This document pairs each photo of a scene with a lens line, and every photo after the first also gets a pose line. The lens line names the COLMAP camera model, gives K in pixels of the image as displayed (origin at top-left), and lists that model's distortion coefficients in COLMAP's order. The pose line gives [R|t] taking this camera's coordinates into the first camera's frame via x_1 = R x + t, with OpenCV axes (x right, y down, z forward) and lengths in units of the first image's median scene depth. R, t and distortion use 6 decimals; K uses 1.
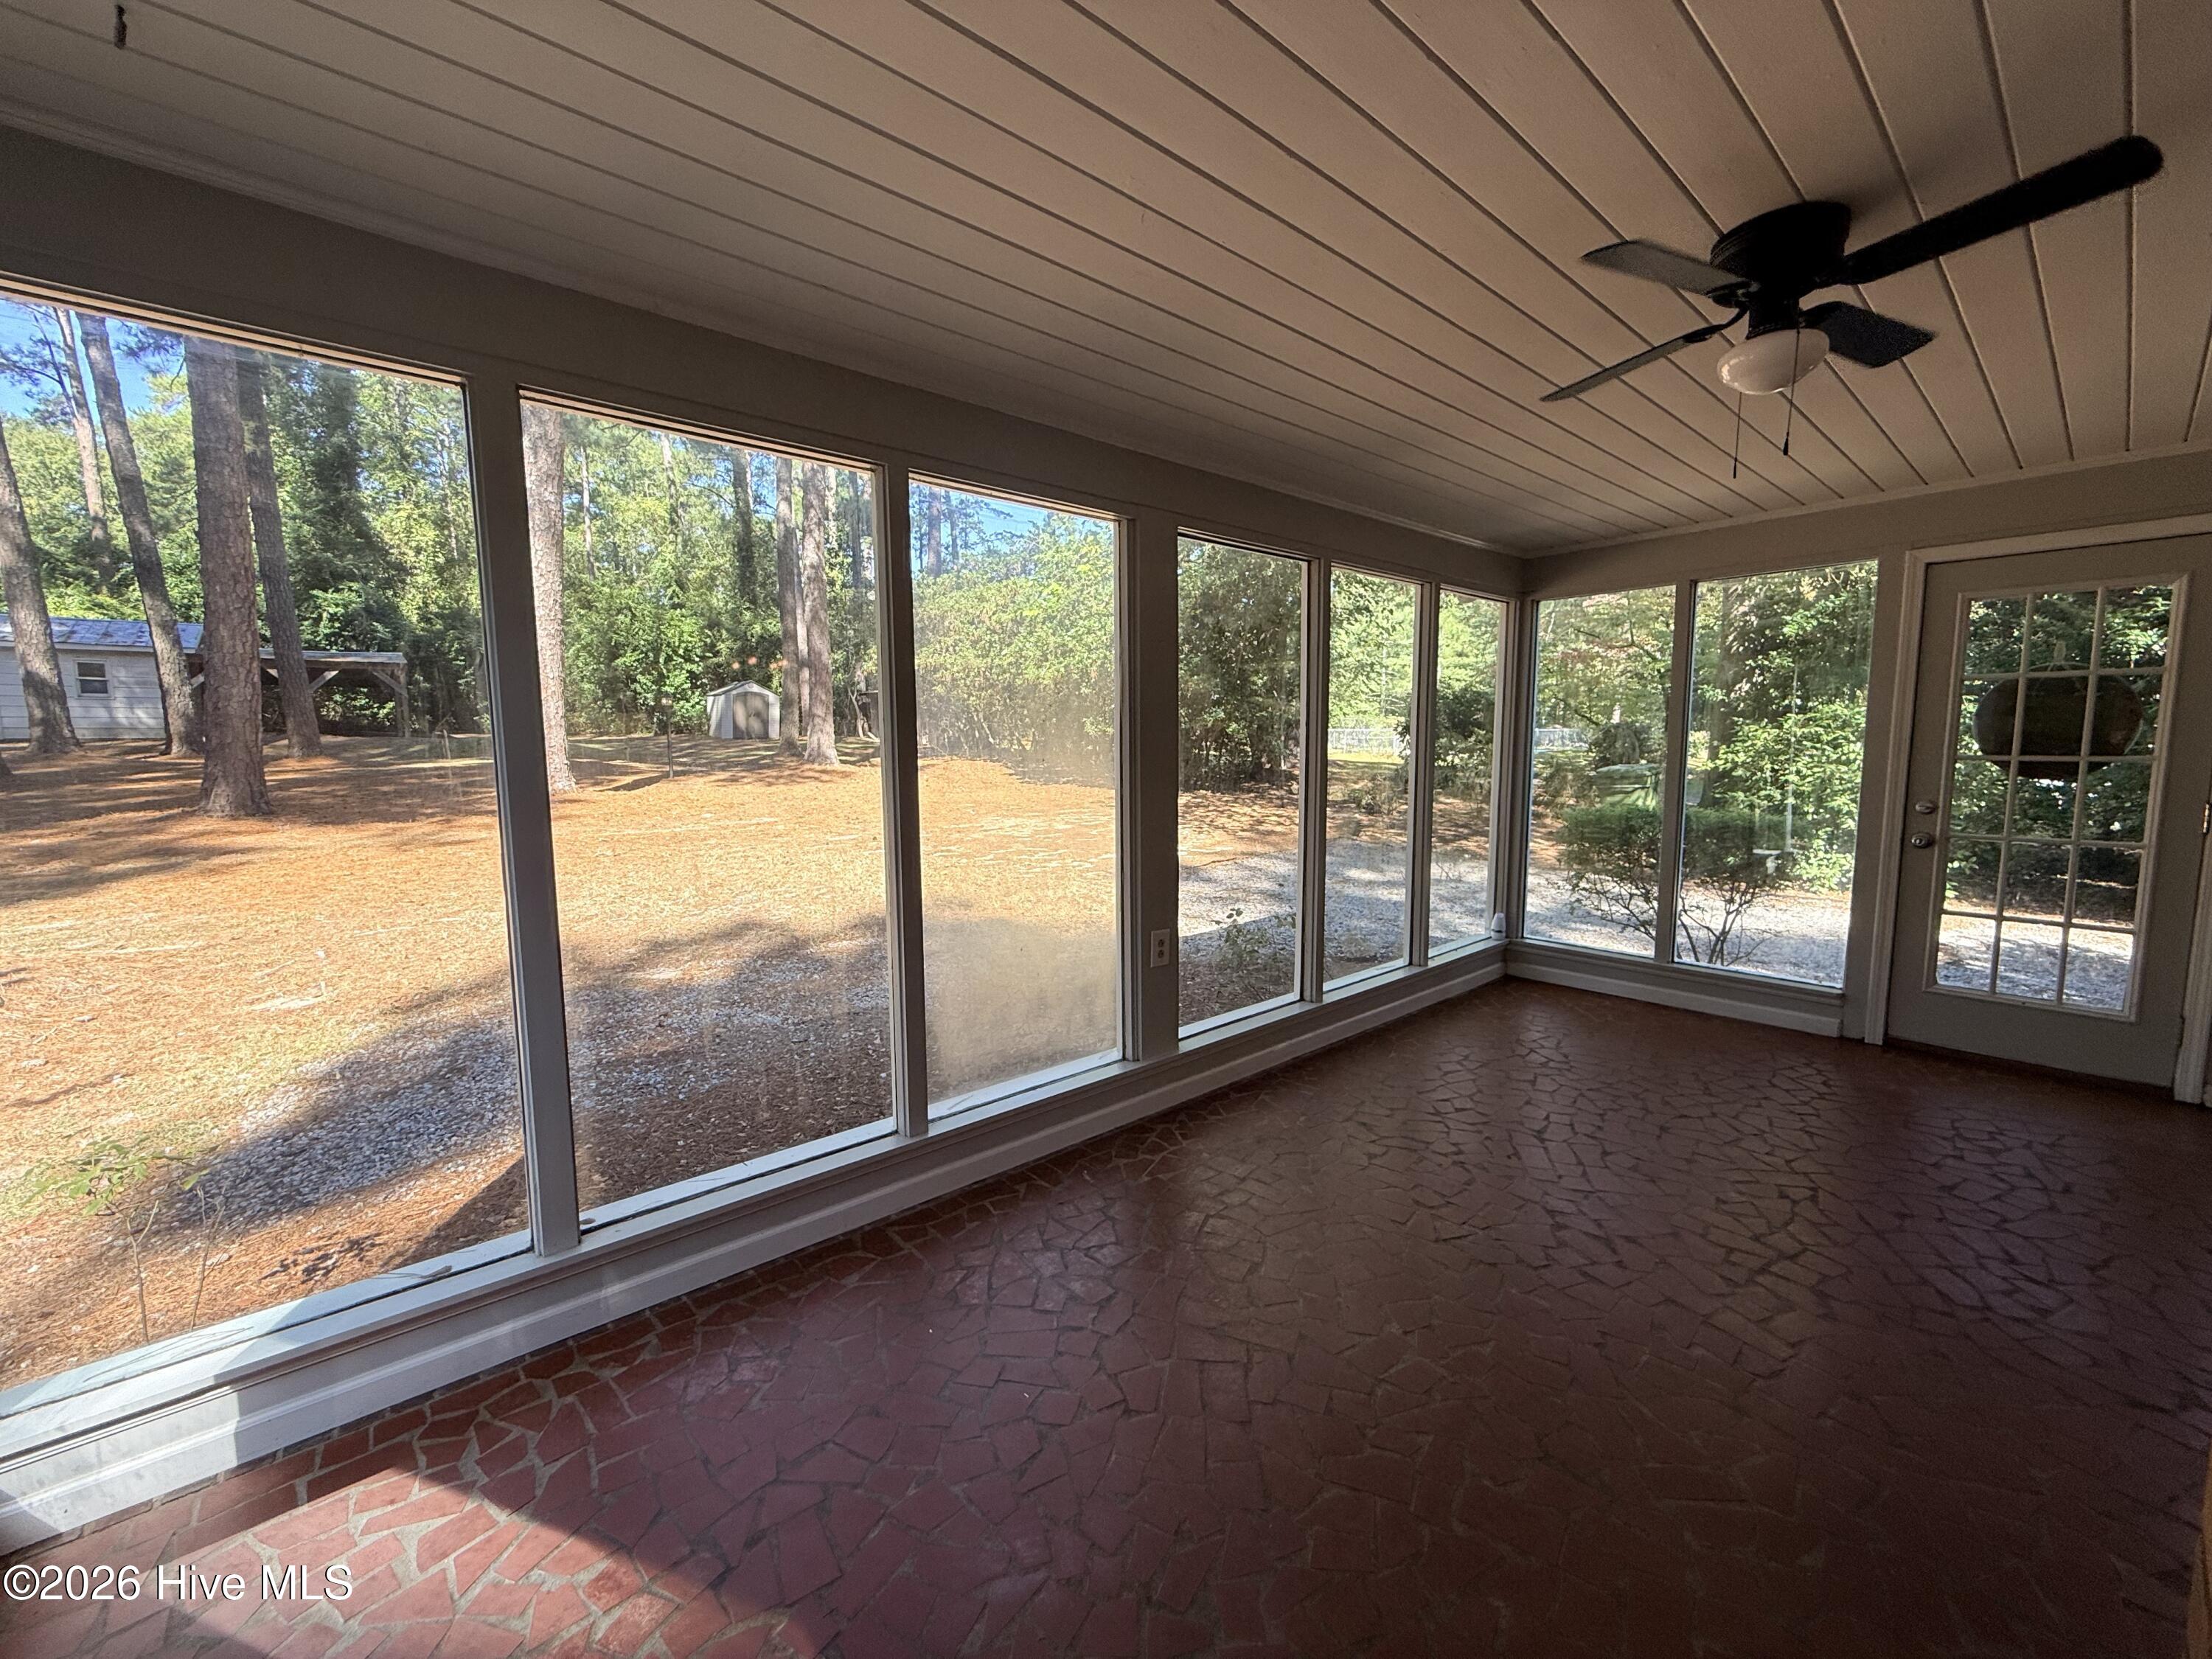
lens RADIAL K [[876.8, 0, 1115.2], [0, 876.8, 832.9], [0, 0, 1]] dist [-0.001857, -0.000955]
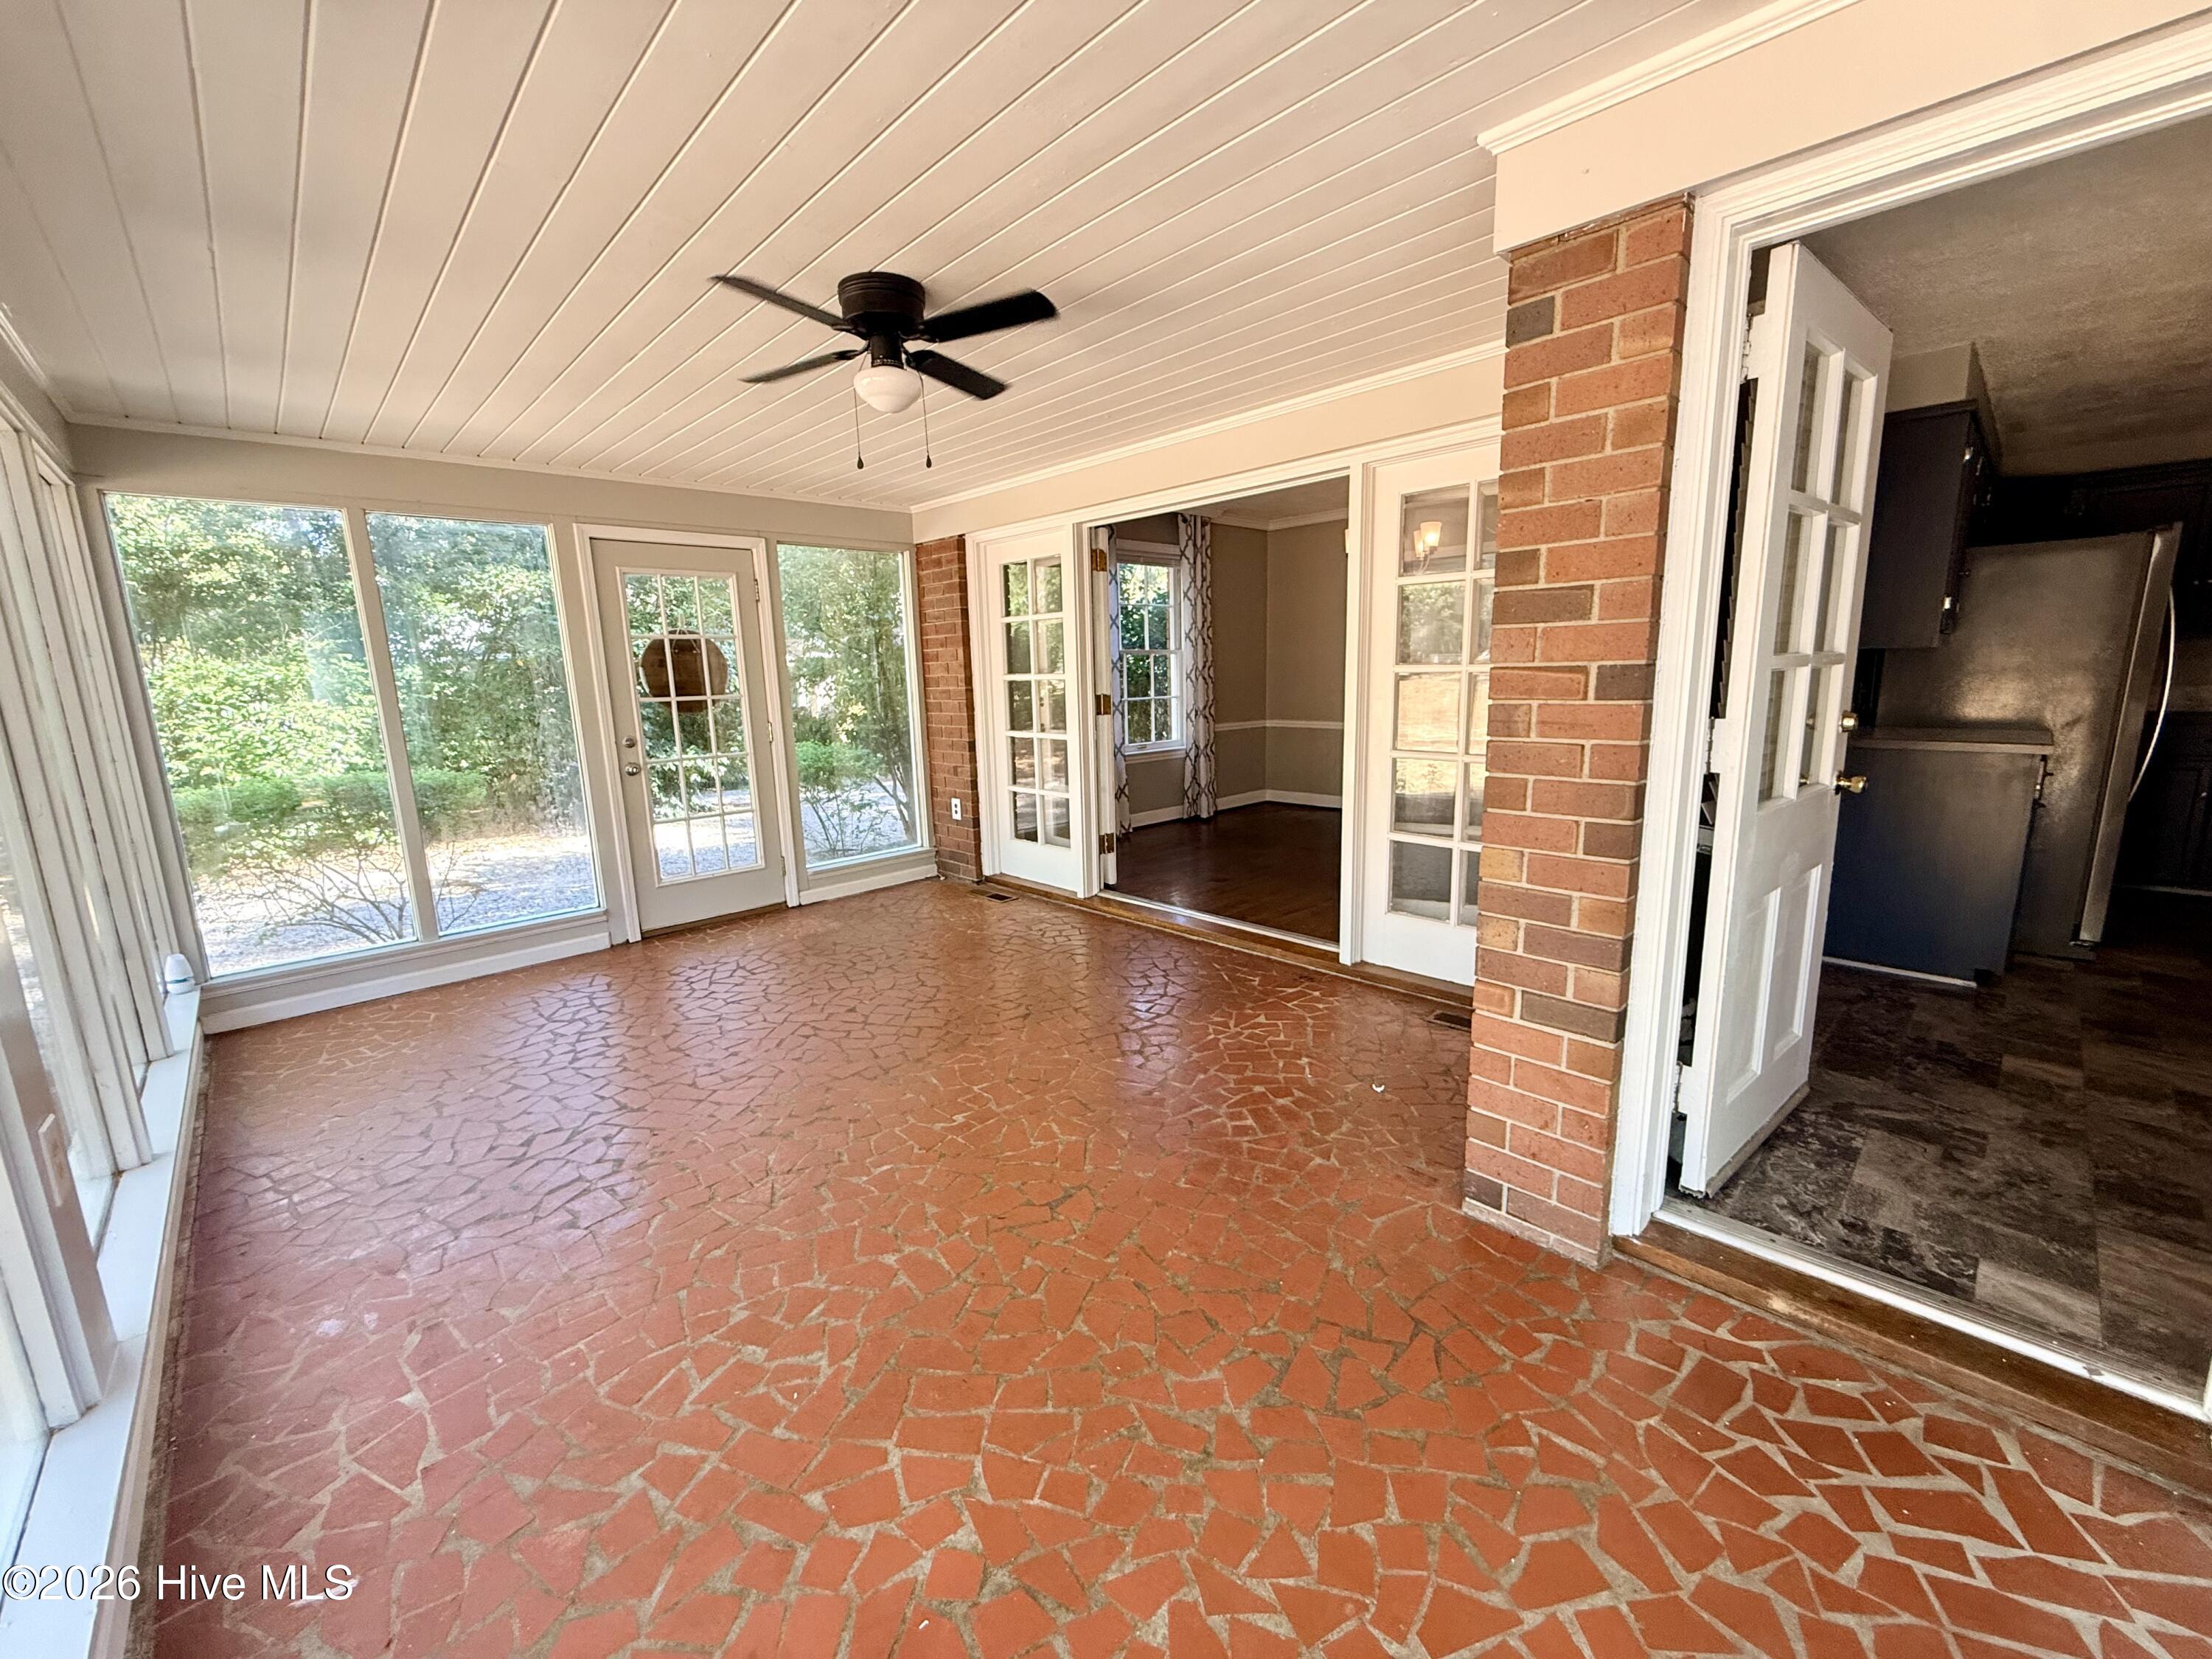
lens RADIAL K [[876.8, 0, 1114.7], [0, 876.8, 827.1], [0, 0, 1]] dist [-0.001857, -0.000955]
pose [[-0.044938, -0.173402, 0.983825, -0.337252], [0.133029, 0.975011, 0.177924, -0.040718], [-0.990093, 0.138873, -0.020747, 0.372967]]
